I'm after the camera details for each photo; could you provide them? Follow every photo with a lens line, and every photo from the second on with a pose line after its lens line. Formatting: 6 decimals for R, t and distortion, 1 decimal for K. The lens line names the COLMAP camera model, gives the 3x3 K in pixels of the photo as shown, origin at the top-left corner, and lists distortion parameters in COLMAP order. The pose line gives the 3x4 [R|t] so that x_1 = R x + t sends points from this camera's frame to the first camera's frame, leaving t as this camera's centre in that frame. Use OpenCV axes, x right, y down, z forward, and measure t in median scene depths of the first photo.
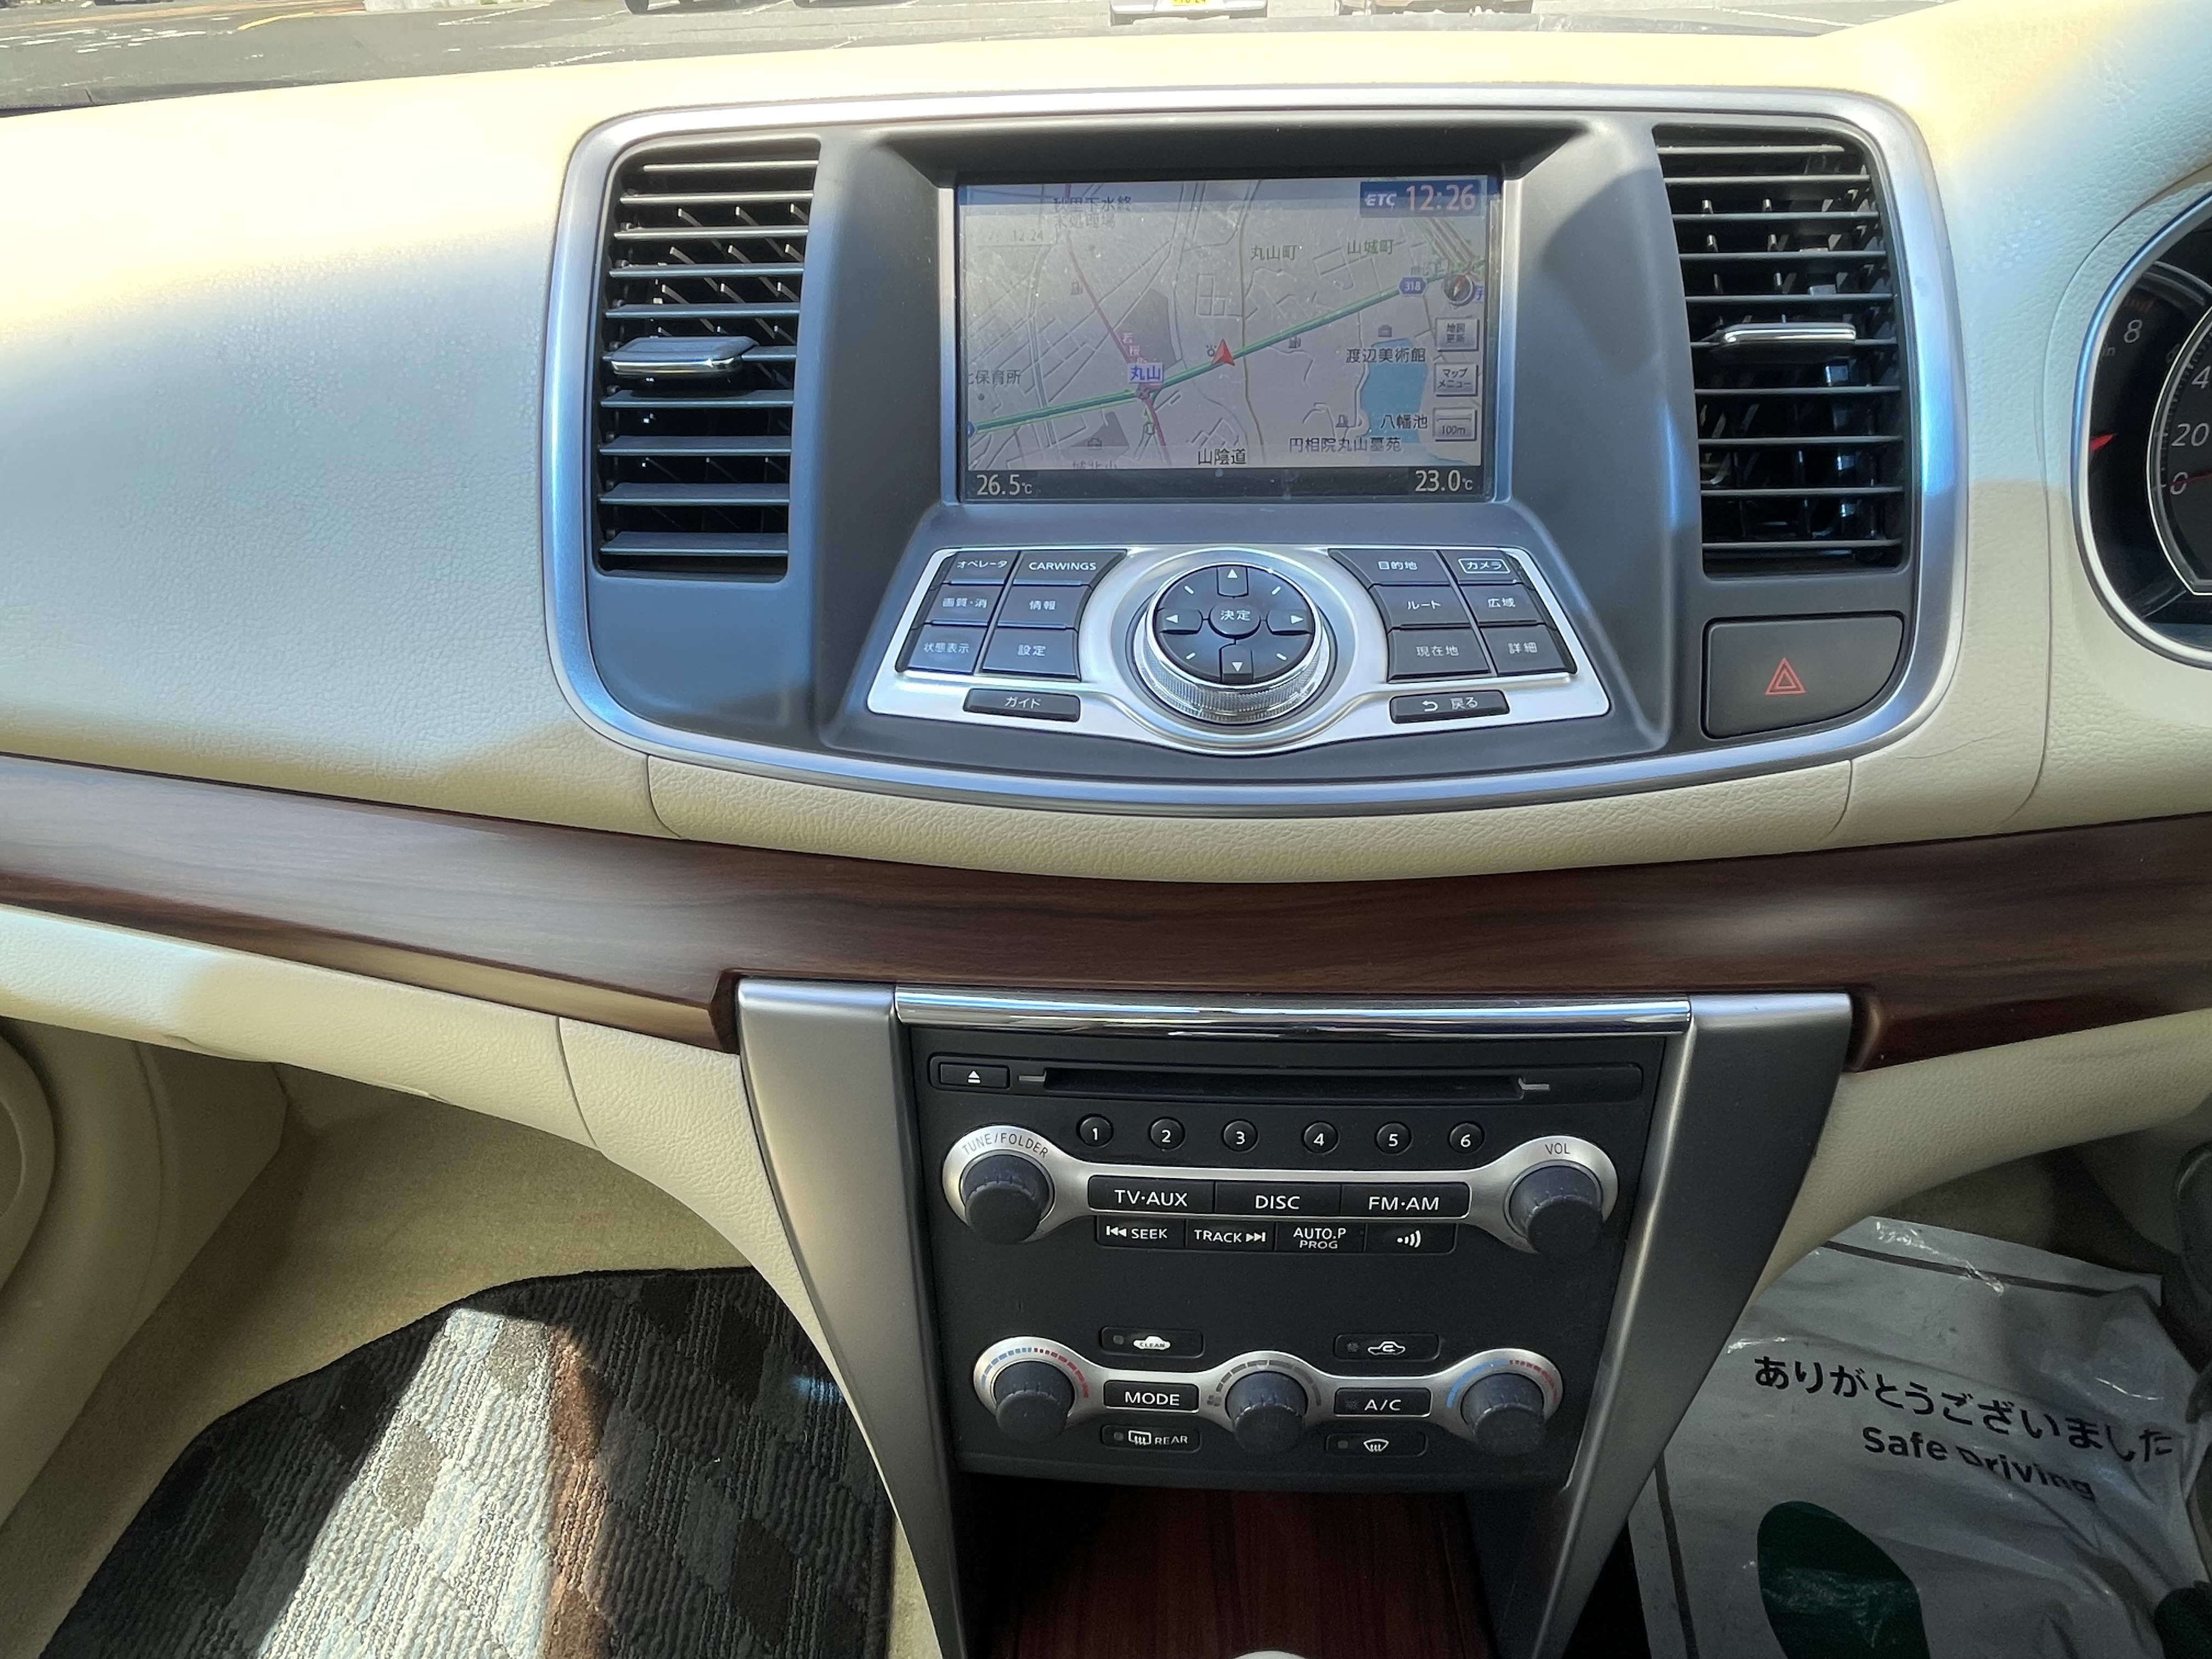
lens RADIAL K [[1276.0, 0, 1078.5], [0, 1276.0, 833.4], [0, 0, 1]] dist [-0.001186, -0.000330]
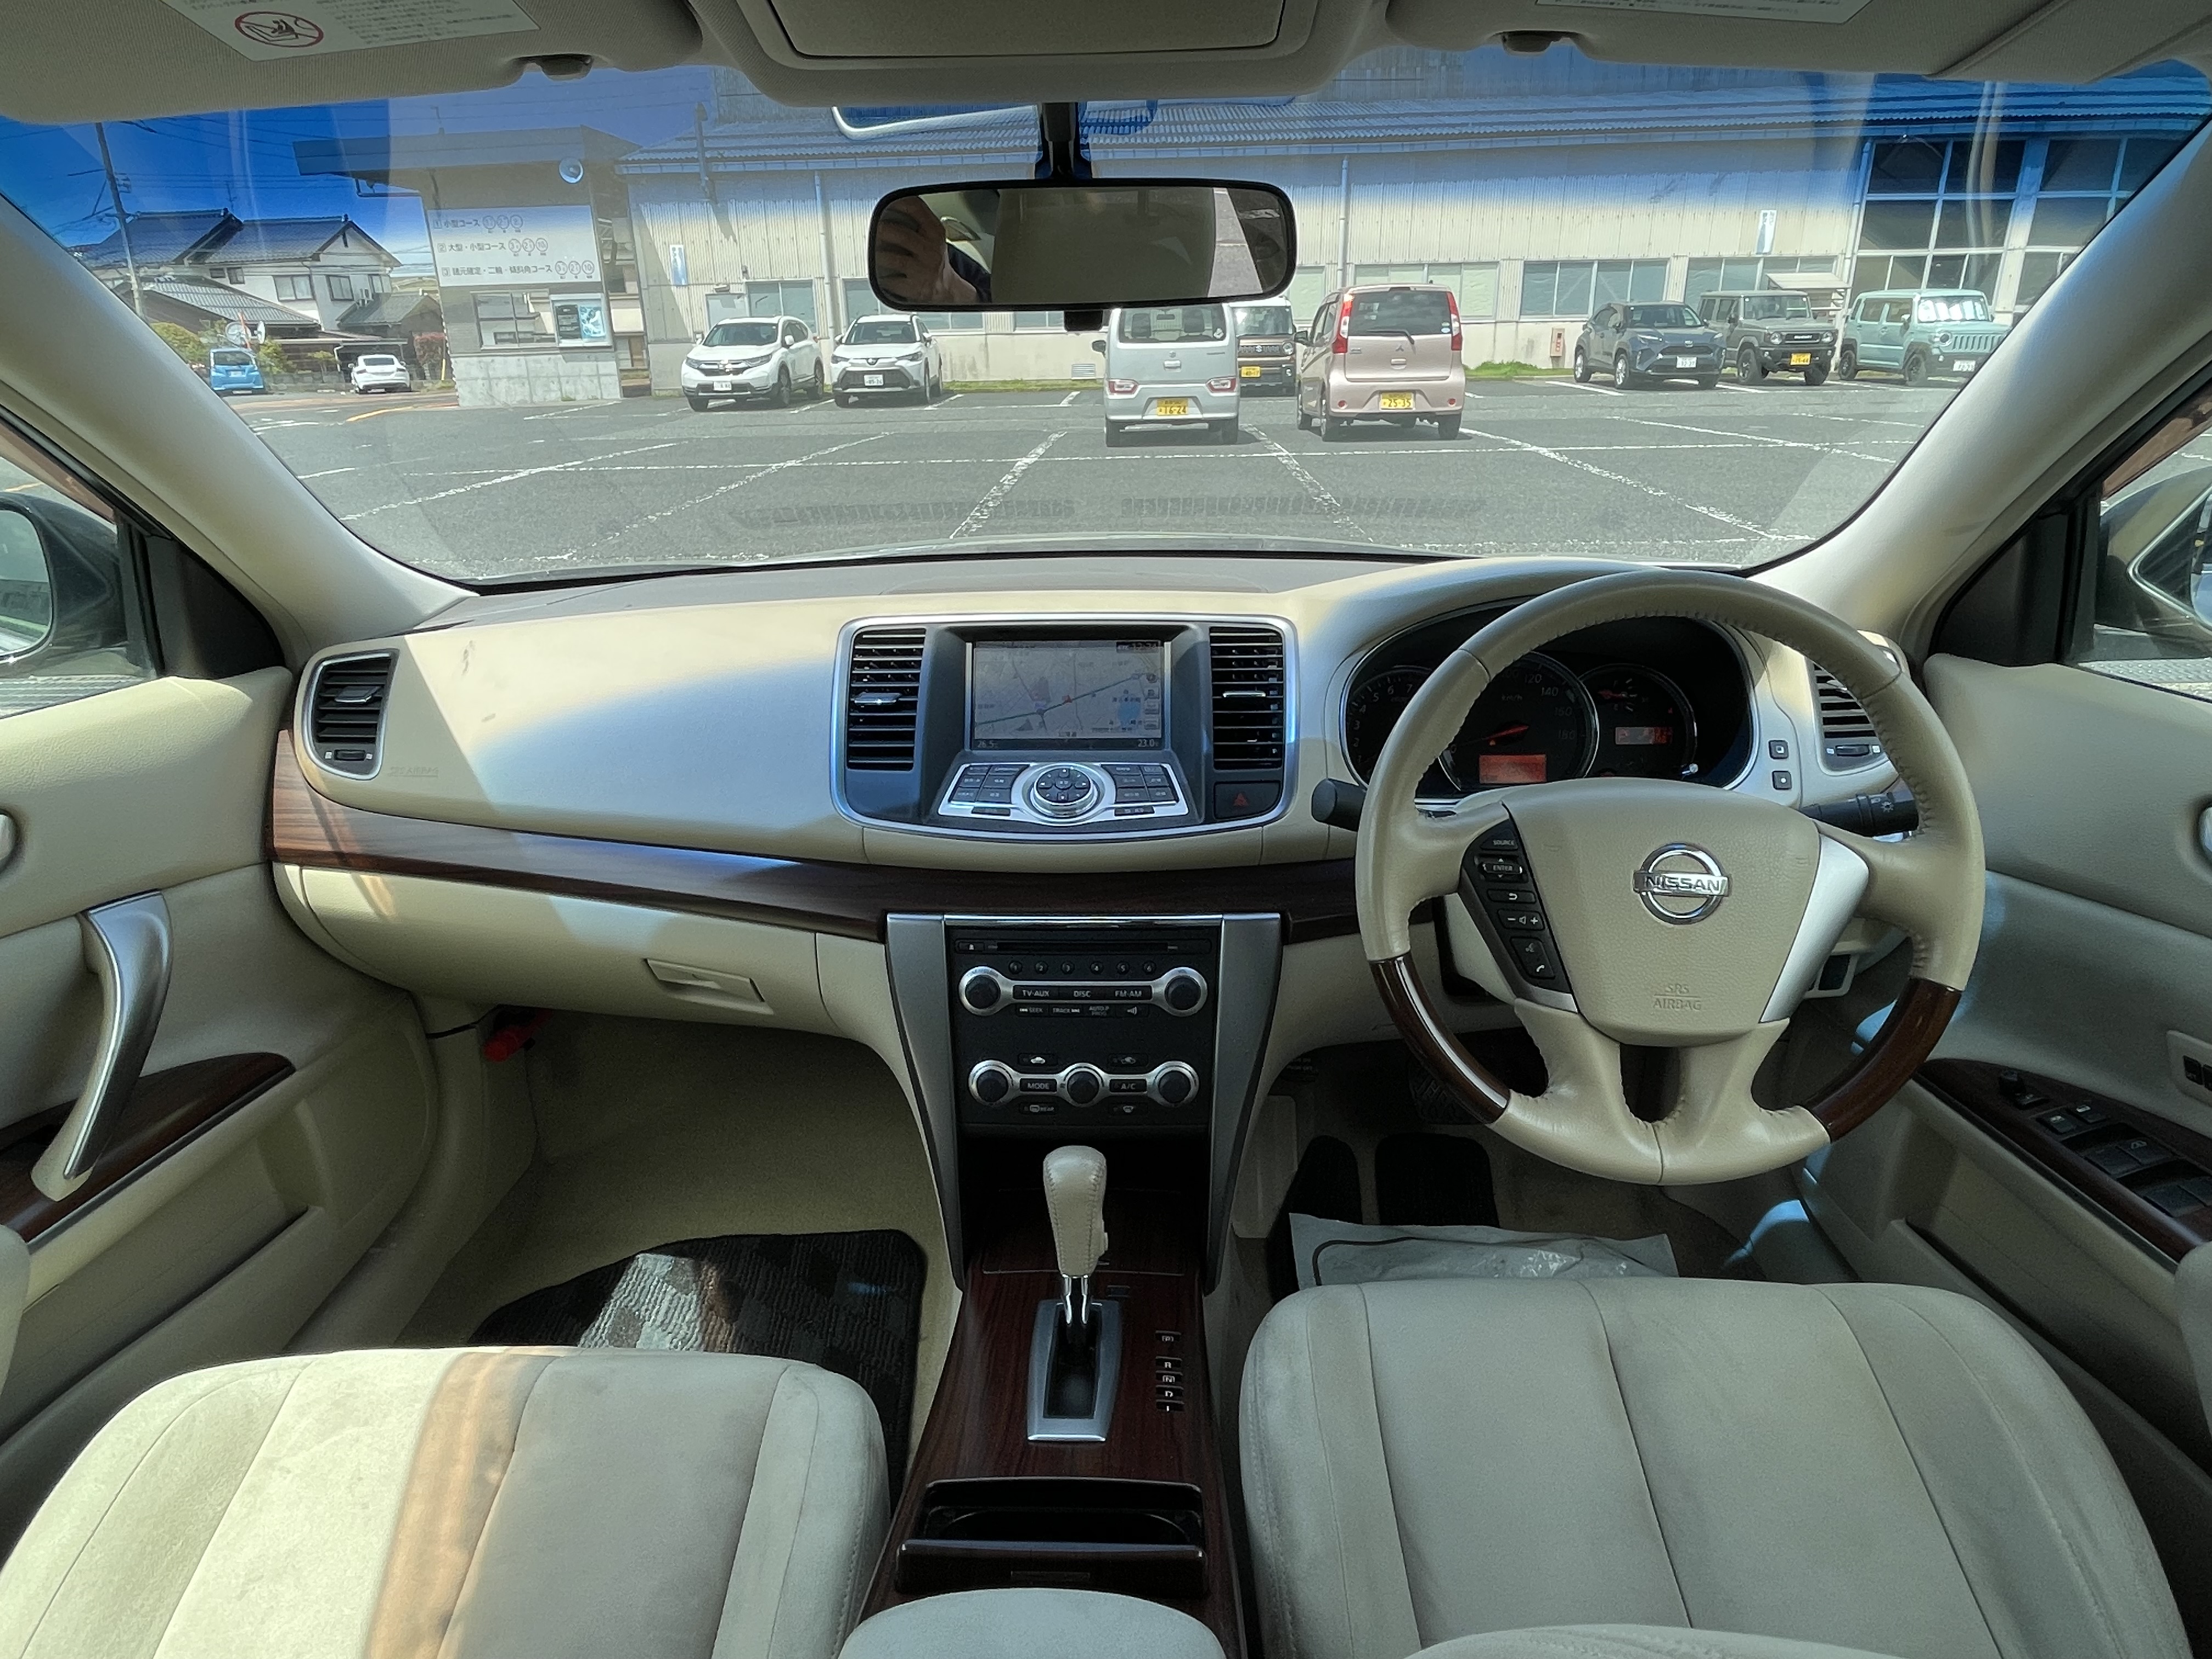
lens RADIAL K [[1276.0, 0, 1078.5], [0, 1276.0, 833.4], [0, 0, 1]] dist [-0.001186, -0.000330]
pose [[0.999993, 0.003626, -0.000371, 0.148700], [-0.003608, 0.969969, -0.243203, 0.622217], [-0.000522, 0.243203, 0.969975, -1.731501]]
